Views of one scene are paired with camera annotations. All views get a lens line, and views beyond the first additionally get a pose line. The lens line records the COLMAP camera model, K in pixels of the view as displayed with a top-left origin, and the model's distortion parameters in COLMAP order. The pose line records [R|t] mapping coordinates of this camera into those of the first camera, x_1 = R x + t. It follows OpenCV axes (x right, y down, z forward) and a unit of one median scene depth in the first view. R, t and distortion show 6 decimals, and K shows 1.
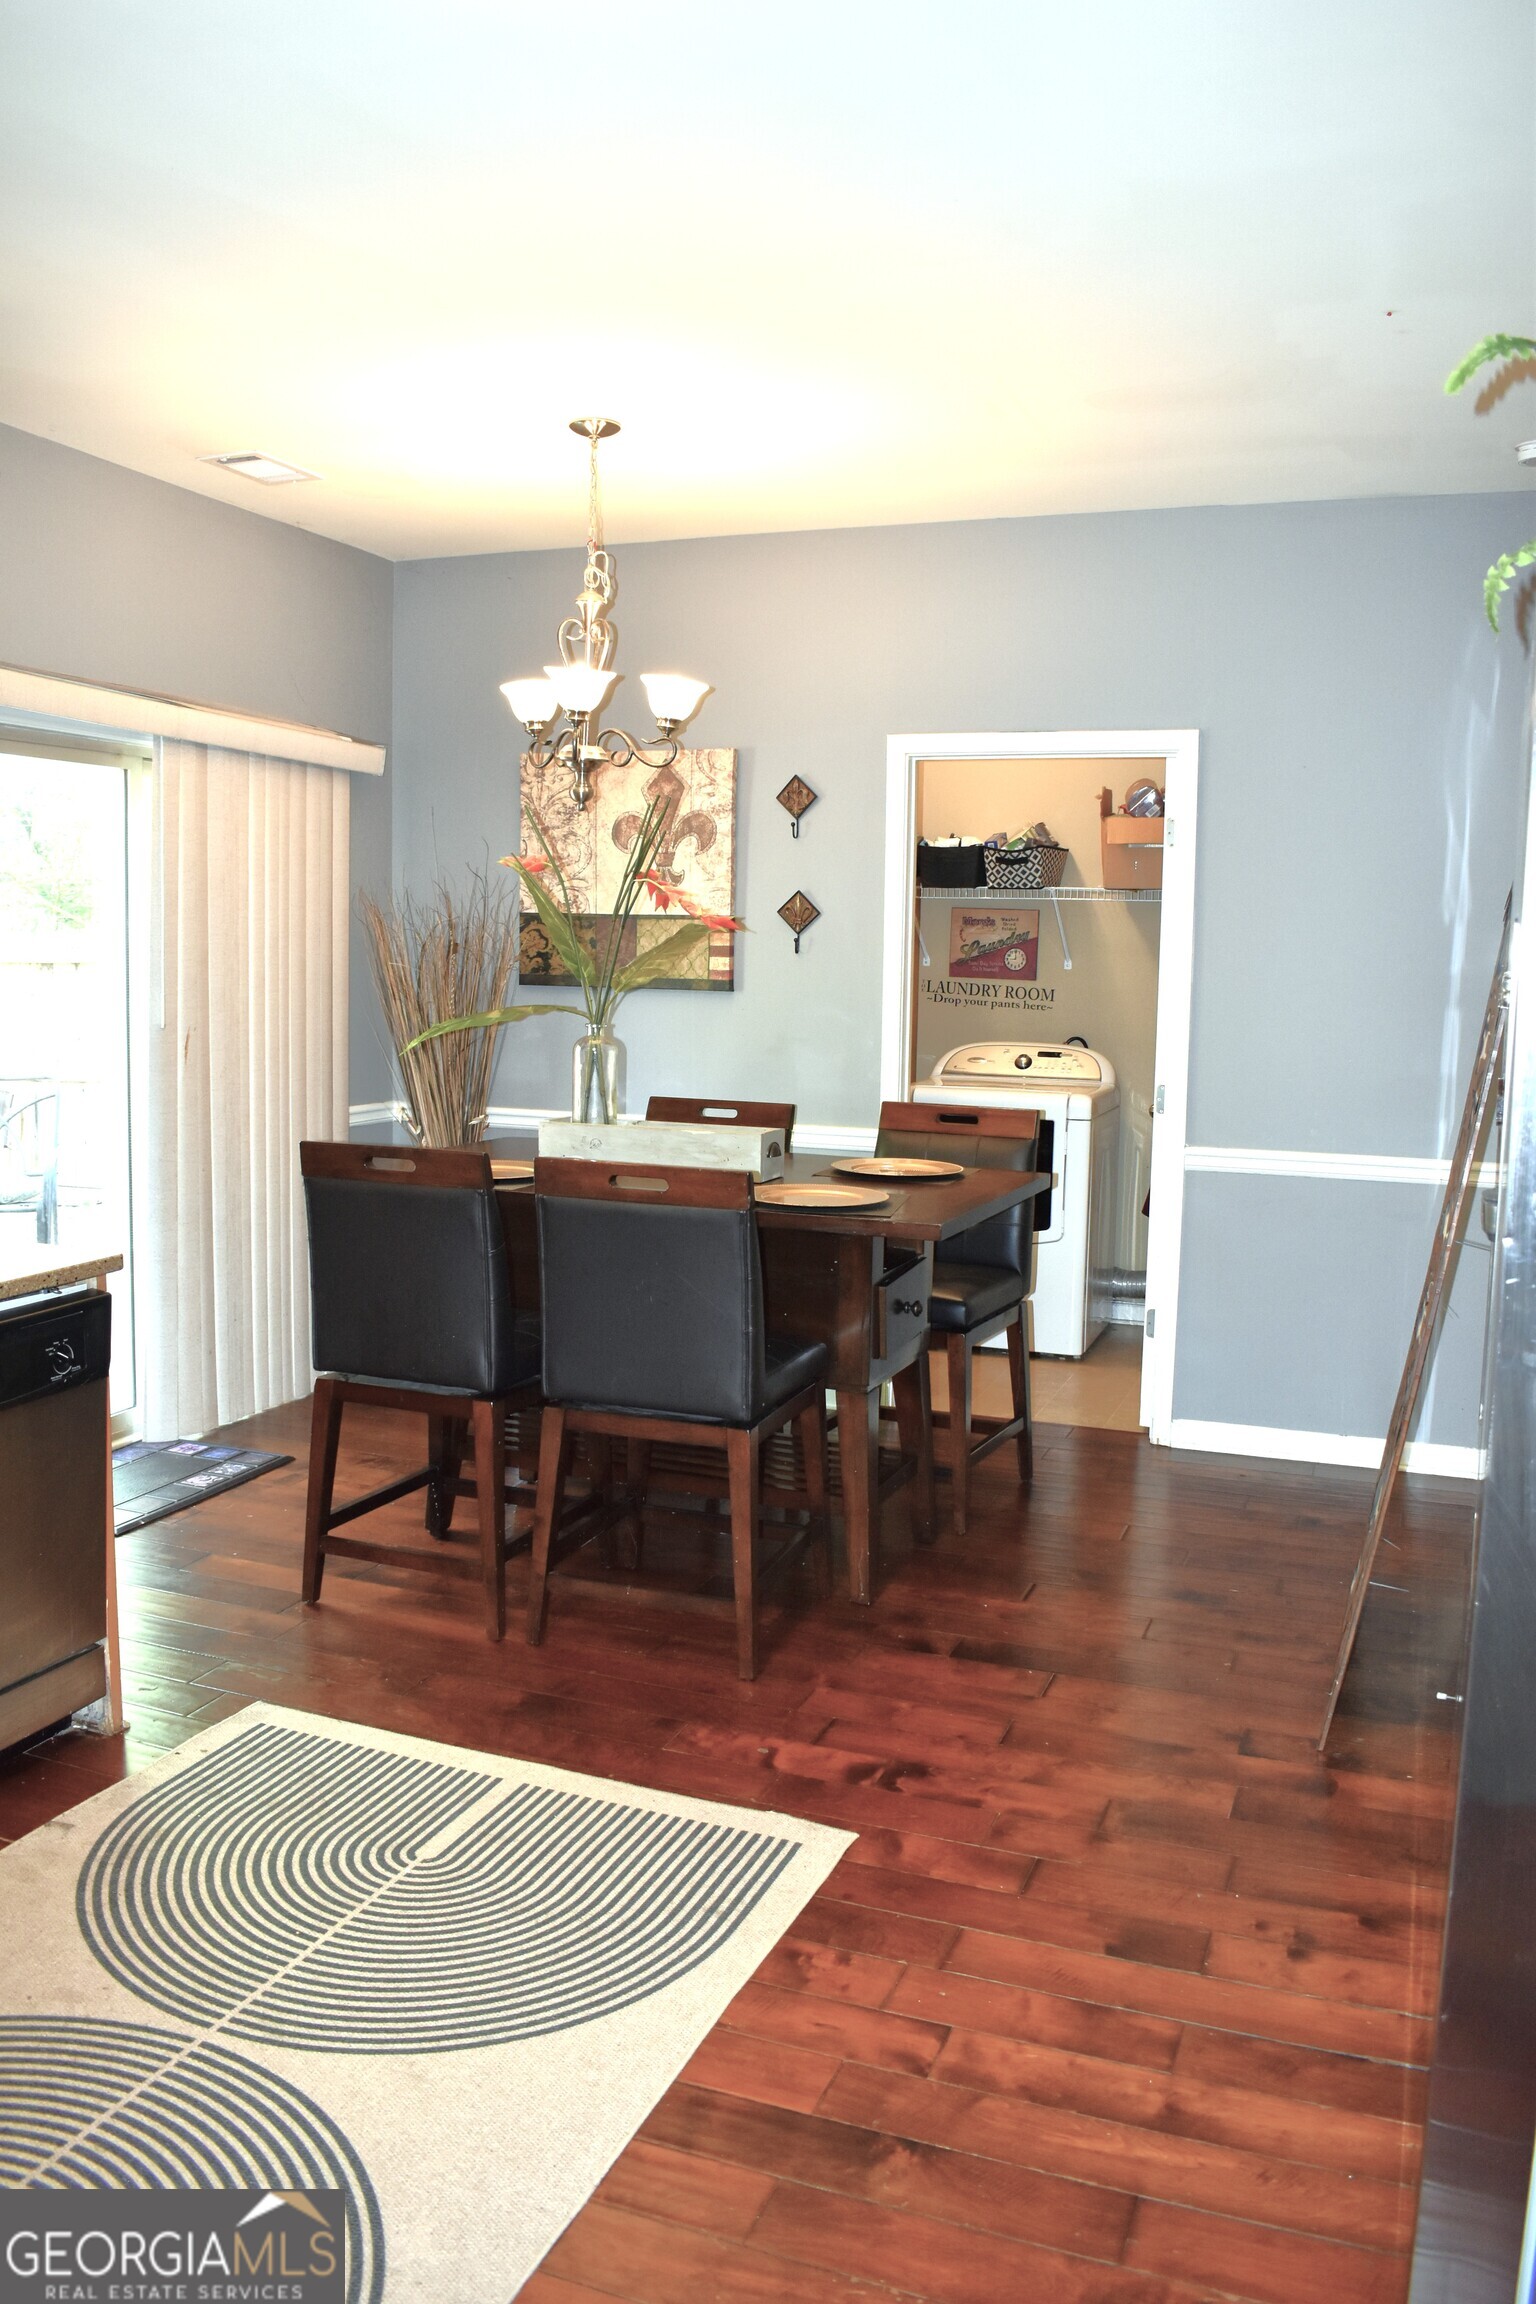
lens RADIAL K [[1788.2, 0, 766.8], [0, 1788.2, 1139.4], [0, 0, 1]] dist [-0.098906, 0.012450]
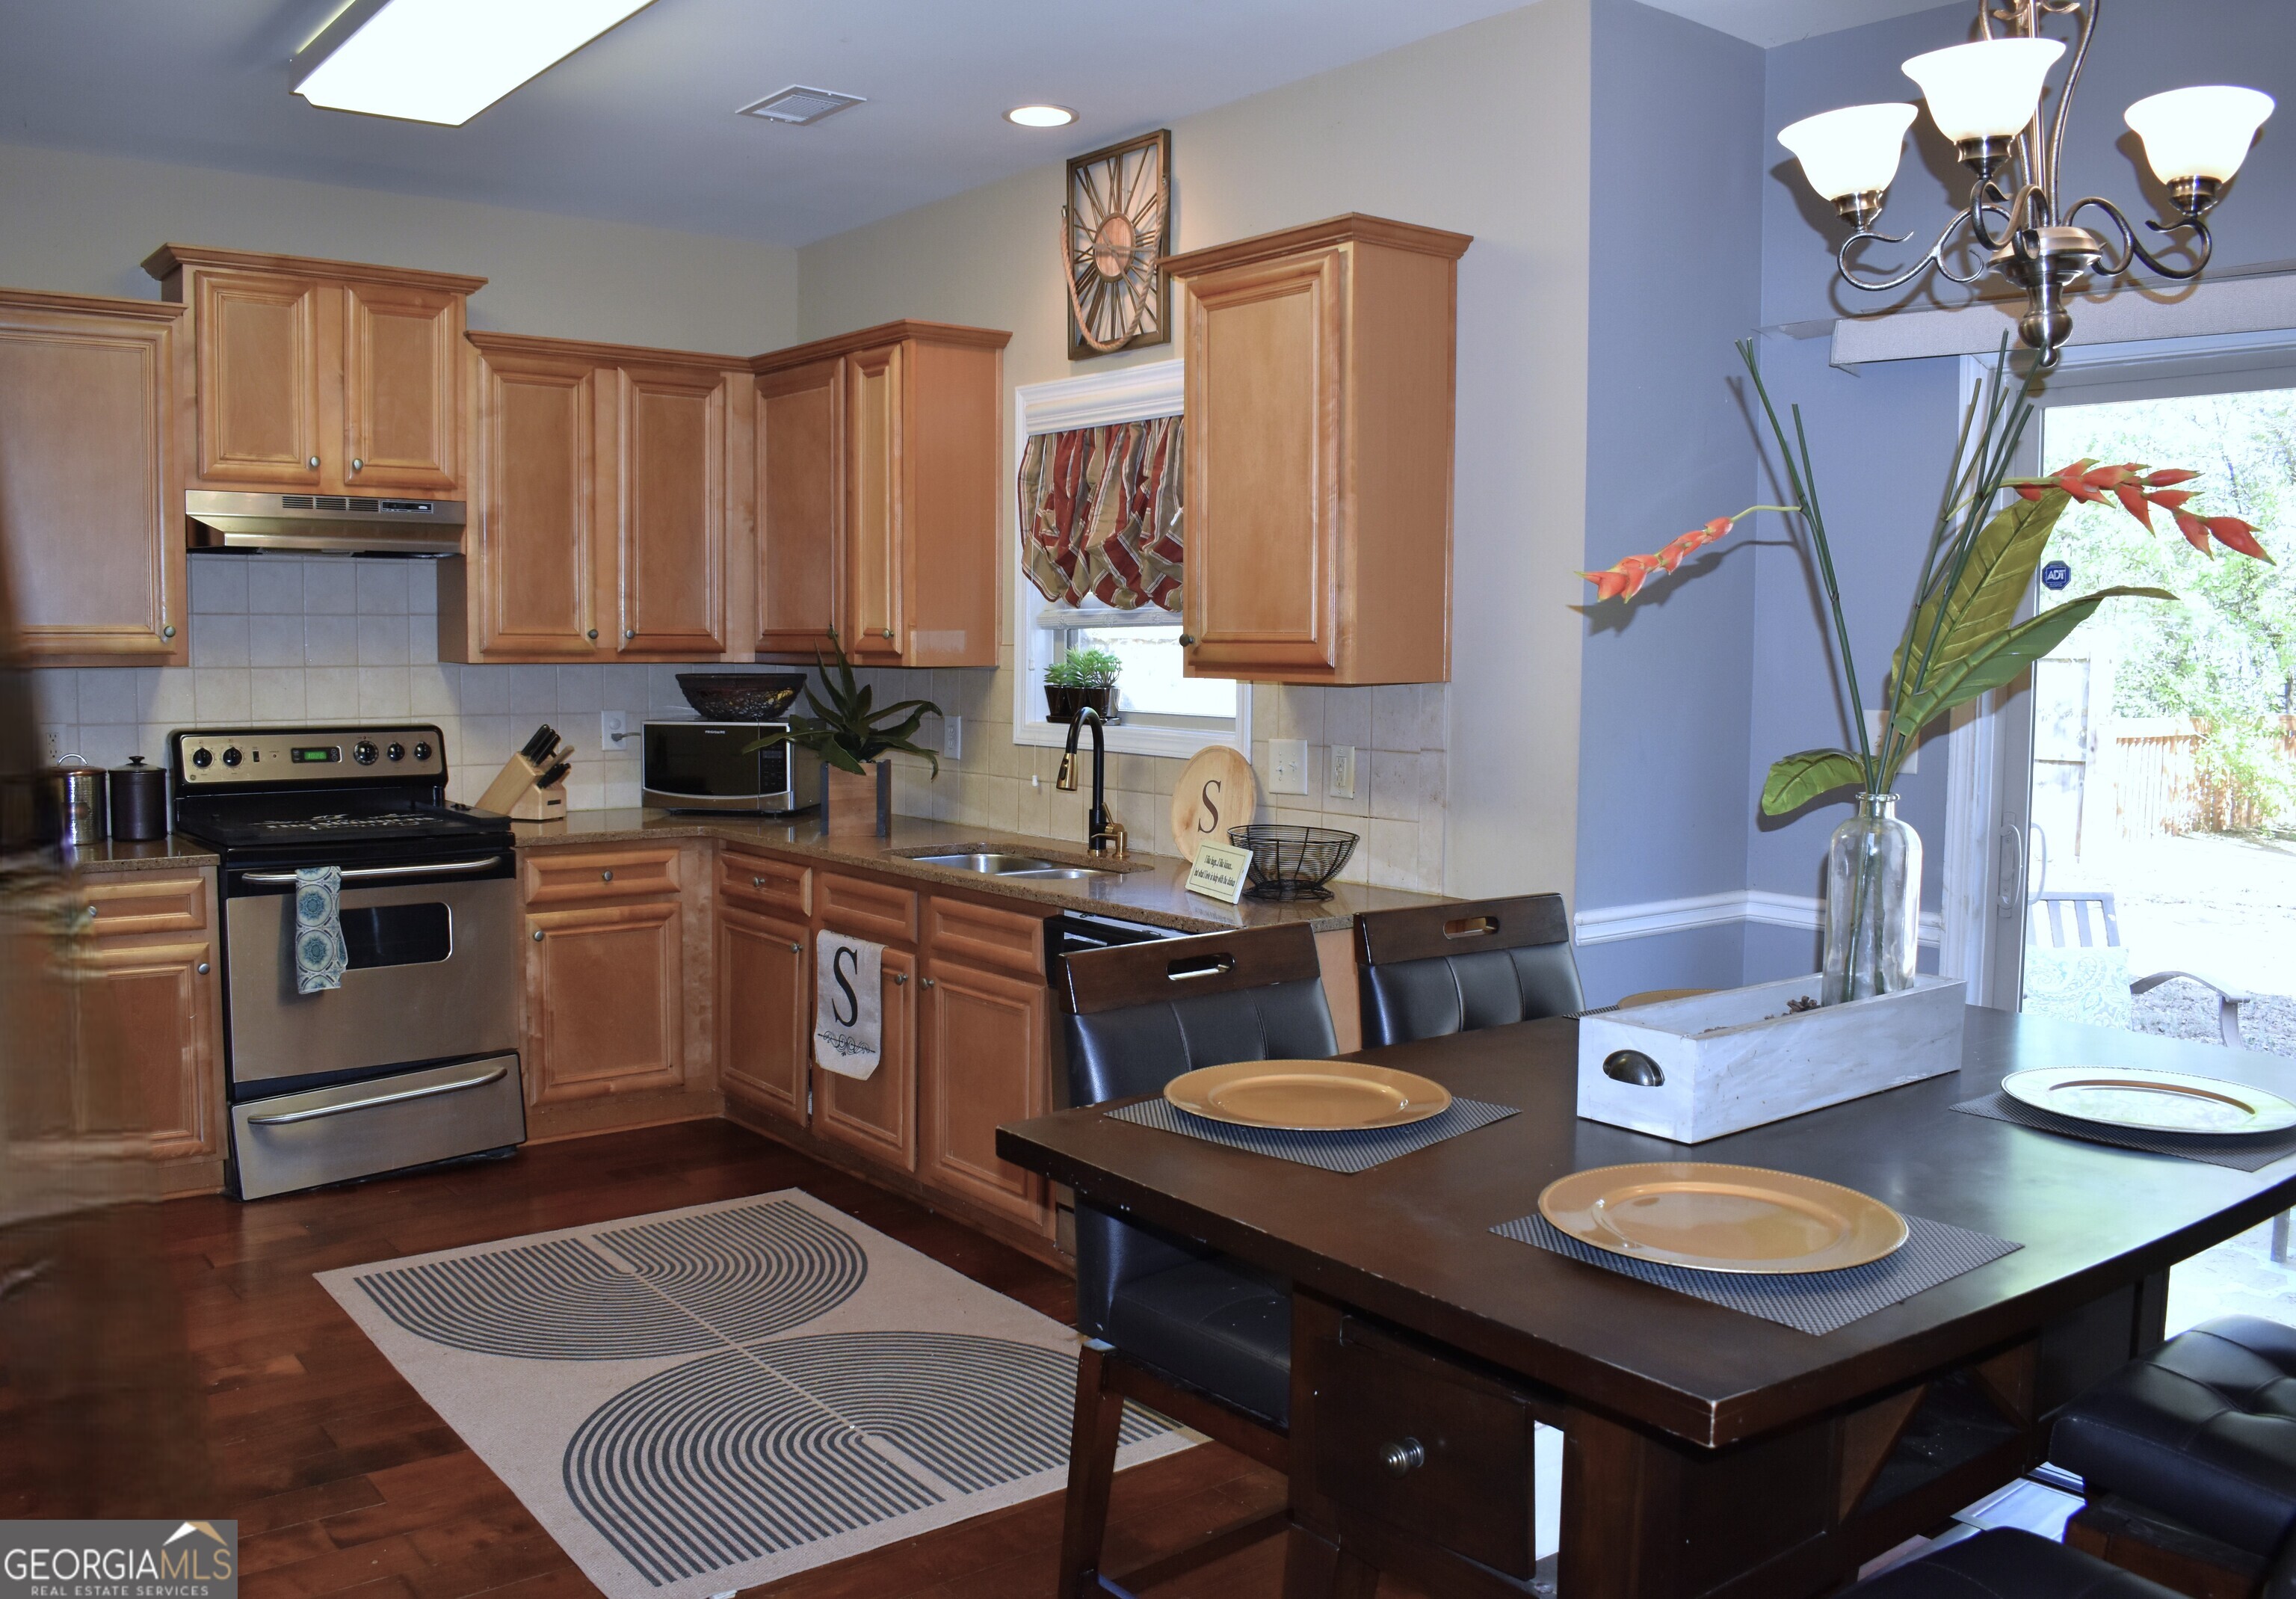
lens RADIAL K [[1913.6, 0, 1148.0], [0, 1913.6, 799.5], [0, 0, 1]] dist [-0.089648, 0.001180]
pose [[-0.510838, 0.048767, -0.858293, 0.482339], [-0.113316, 0.985859, 0.123459, -0.108872], [0.852176, 0.160326, -0.498088, 1.108639]]
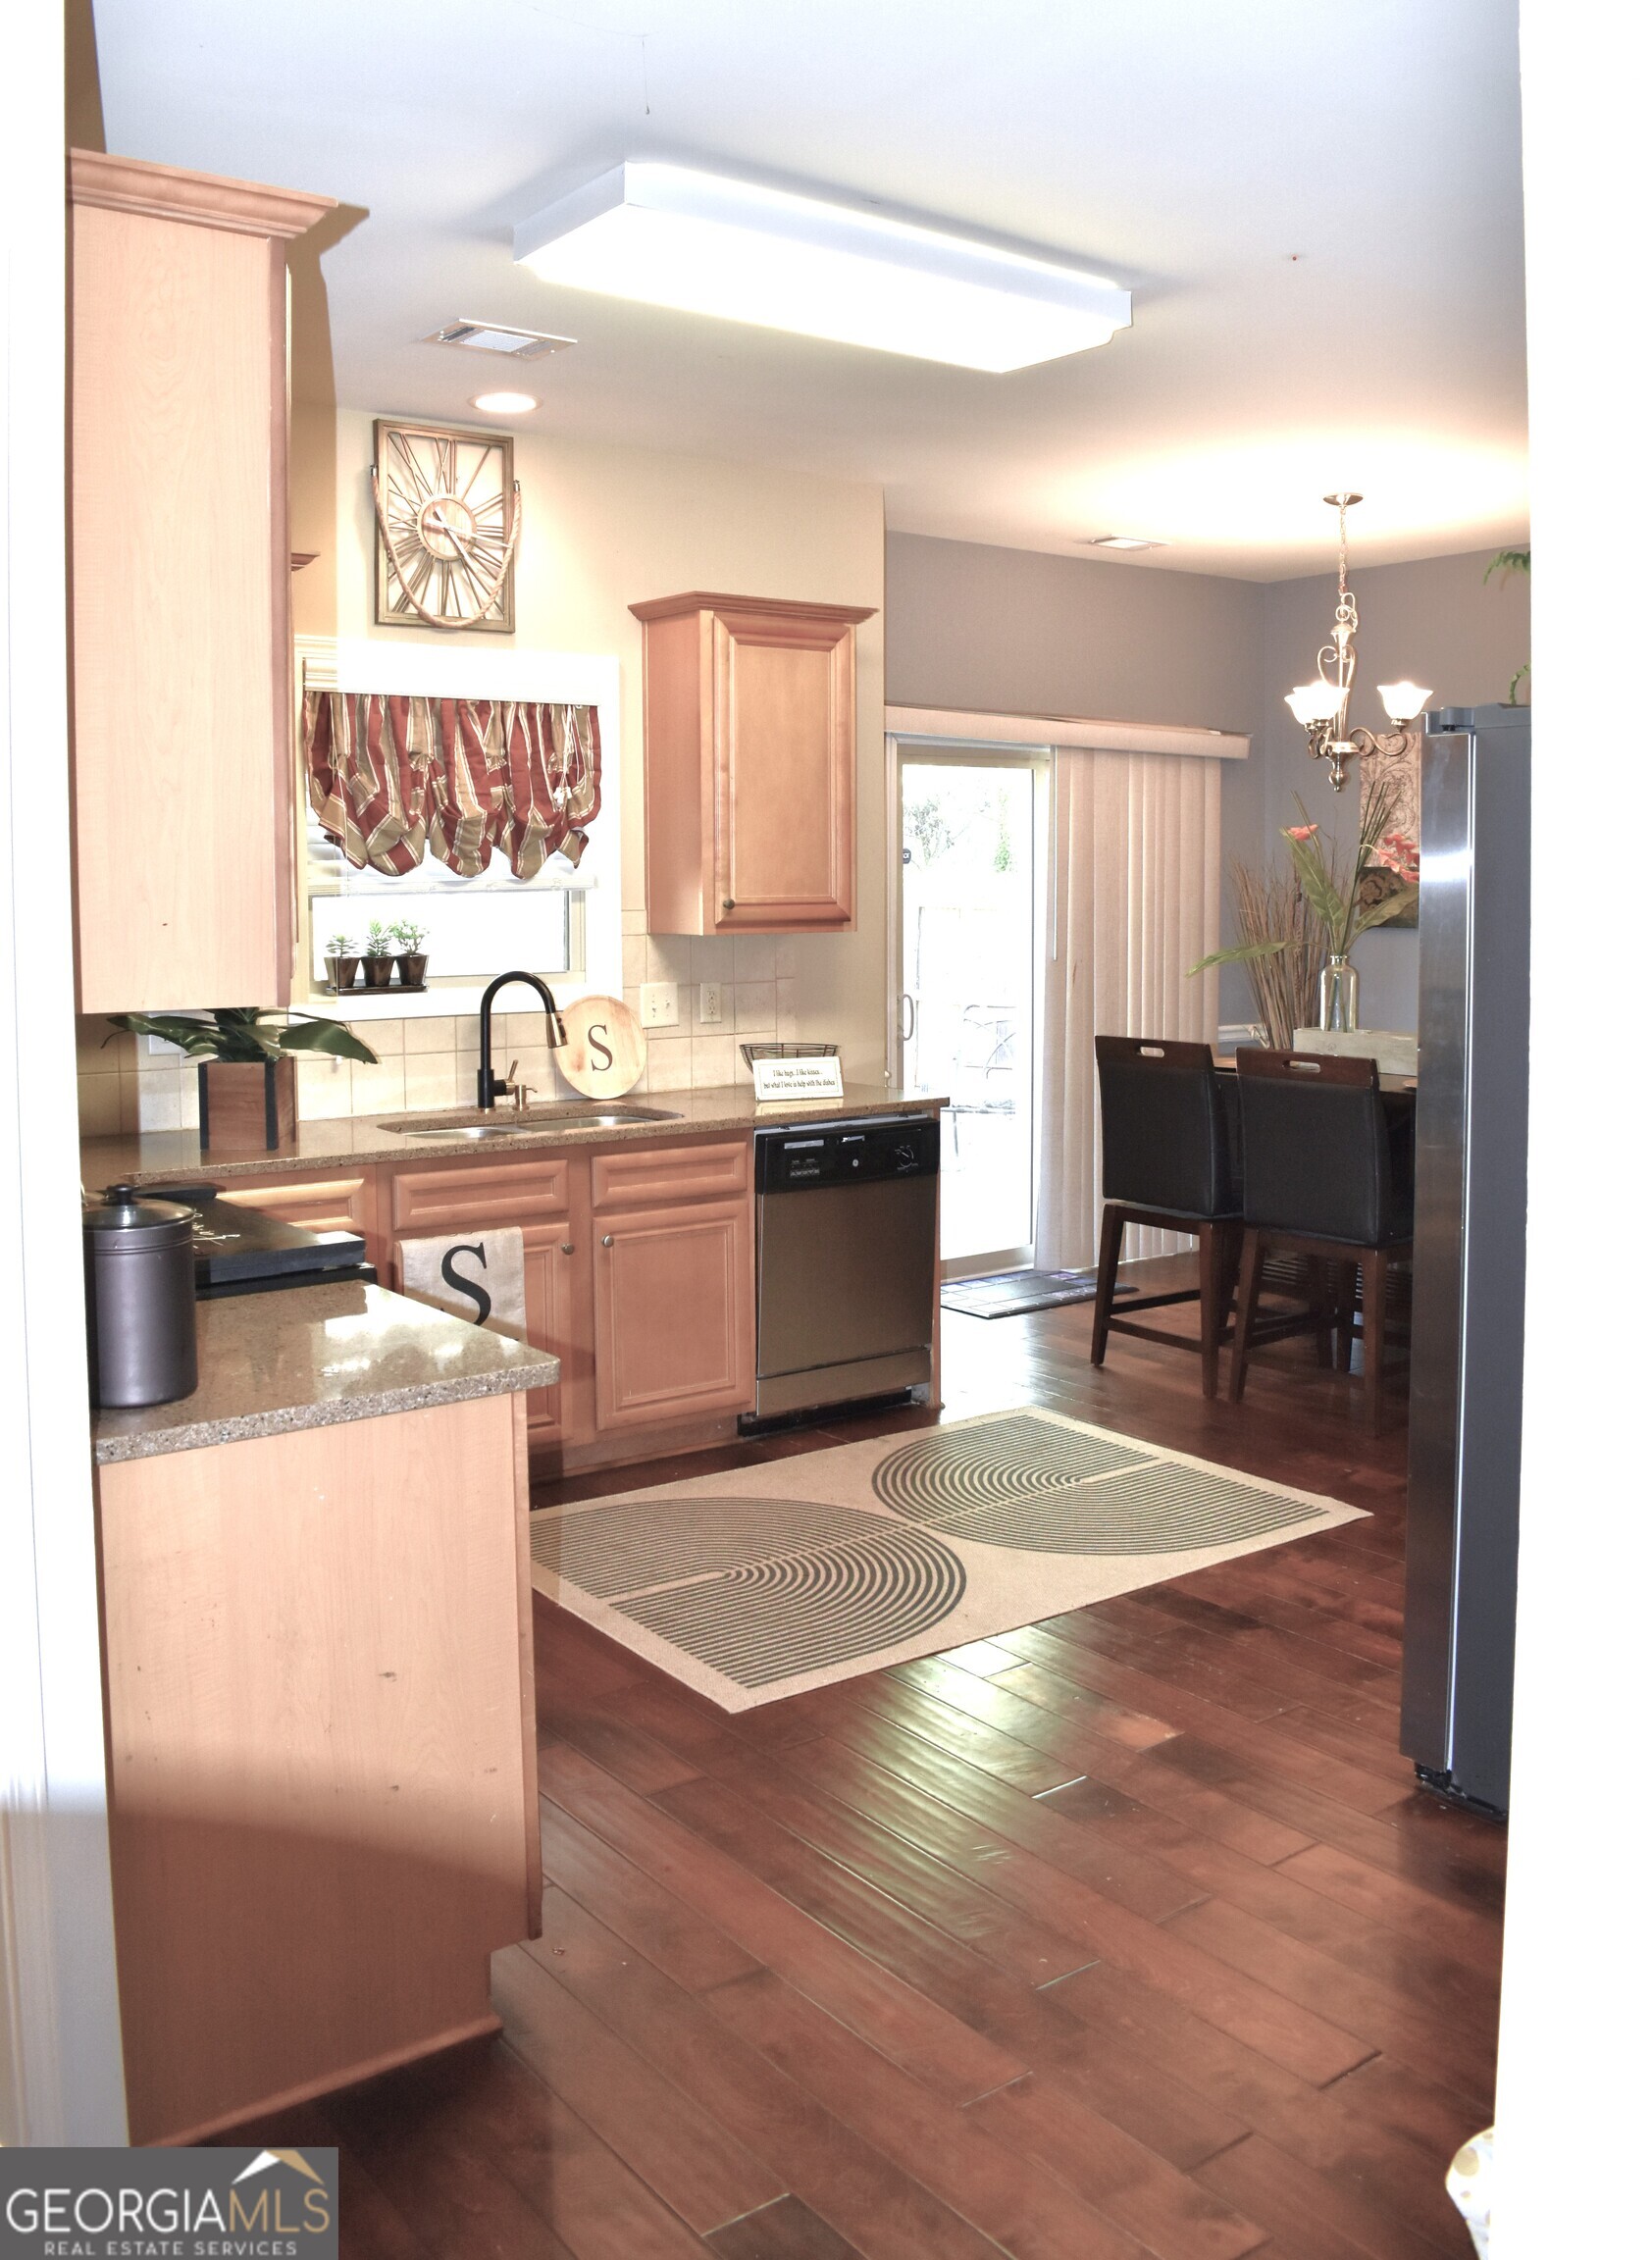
lens RADIAL K [[1914.3, 0, 834.2], [0, 1914.3, 1017.7], [0, 0, 1]] dist [-0.097149, -0.002487]
pose [[0.849743, 0.013916, -0.527013, 0.328016], [-0.035928, 0.998856, -0.031555, 0.038027], [0.525971, 0.045748, 0.849271, -0.374889]]
